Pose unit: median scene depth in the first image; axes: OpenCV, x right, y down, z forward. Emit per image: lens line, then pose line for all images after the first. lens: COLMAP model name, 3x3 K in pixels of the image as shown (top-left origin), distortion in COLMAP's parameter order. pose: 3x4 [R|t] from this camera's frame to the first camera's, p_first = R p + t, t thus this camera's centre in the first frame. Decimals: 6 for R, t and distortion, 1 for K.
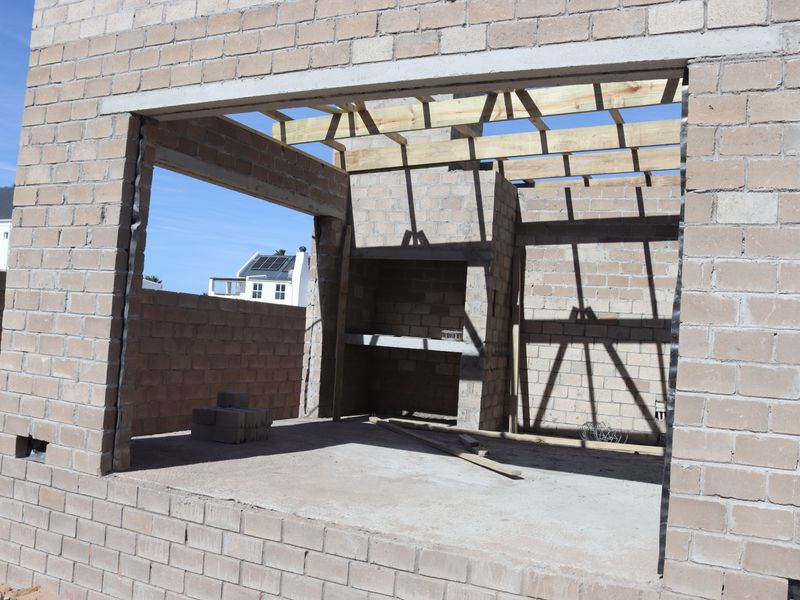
lens RADIAL K [[743.8, 0, 398.7], [0, 743.8, 315.7], [0, 0, 1]] dist [-0.169397, 0.152625]
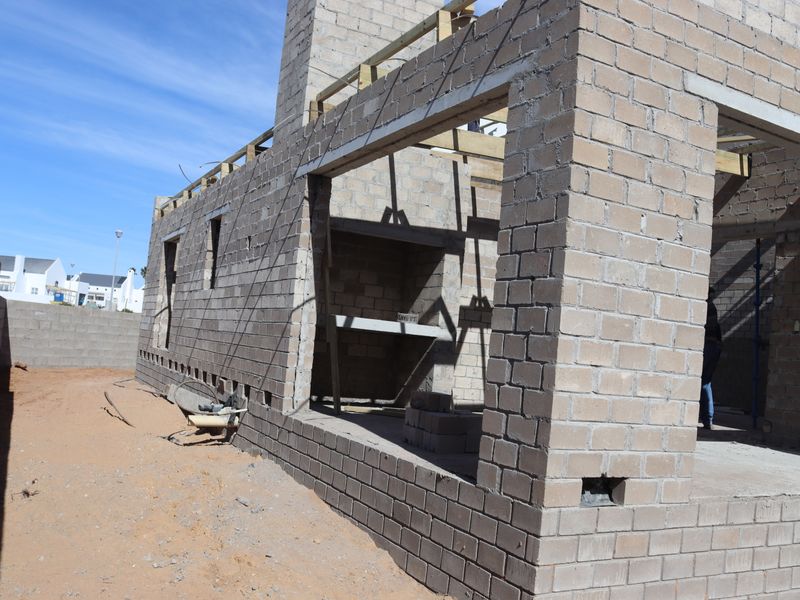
lens RADIAL K [[743.8, 0, 398.7], [0, 743.8, 315.7], [0, 0, 1]] dist [-0.169397, 0.152625]
pose [[0.605383, 0.021114, 0.795654, -0.741641], [-0.072851, 0.996922, 0.028974, -0.005507], [-0.792593, -0.075504, 0.605058, 0.415559]]
